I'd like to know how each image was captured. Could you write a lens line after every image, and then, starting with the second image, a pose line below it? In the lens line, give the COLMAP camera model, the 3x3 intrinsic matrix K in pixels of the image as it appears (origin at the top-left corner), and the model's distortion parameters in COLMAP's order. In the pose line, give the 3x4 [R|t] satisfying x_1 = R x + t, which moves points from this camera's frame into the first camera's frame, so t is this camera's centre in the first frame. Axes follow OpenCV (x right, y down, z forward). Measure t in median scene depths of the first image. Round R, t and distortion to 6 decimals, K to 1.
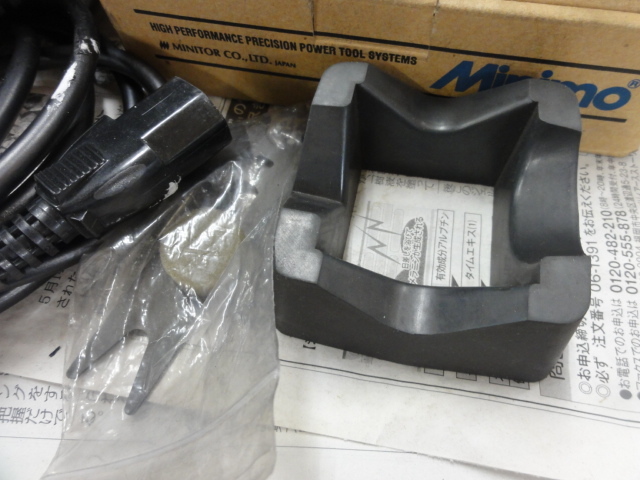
lens RADIAL K [[456.0, 0, 320.0], [0, 456.0, 240.0], [0, 0, 1]] dist [-0.001477, 0.000884]
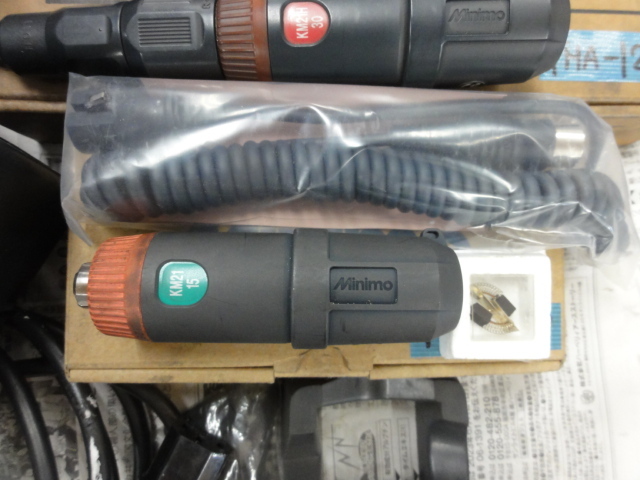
lens RADIAL K [[456.0, 0, 320.0], [0, 456.0, 240.0], [0, 0, 1]] dist [-0.001477, 0.000884]
pose [[0.963523, -0.238497, 0.121423, 0.042412], [0.170377, 0.896517, 0.408936, -1.292006], [-0.206388, -0.373331, 0.904449, -0.053650]]
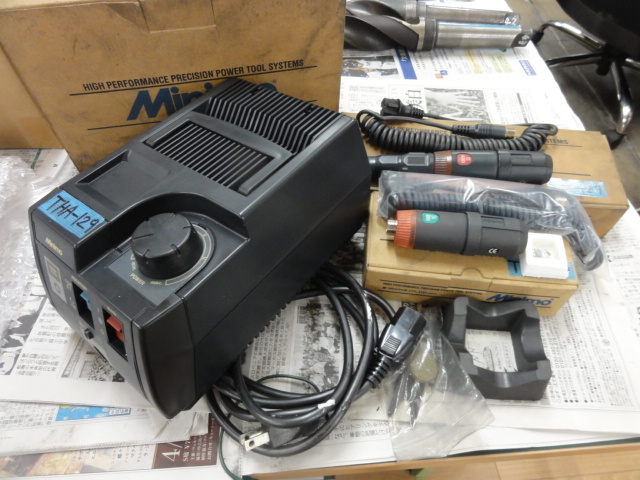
lens RADIAL K [[456.0, 0, 320.0], [0, 456.0, 240.0], [0, 0, 1]] dist [-0.001477, 0.000884]
pose [[0.990413, -0.066456, 0.121099, -1.159805], [0.085967, 0.982744, -0.163781, -0.340206], [-0.108125, 0.172621, 0.979036, -1.836599]]
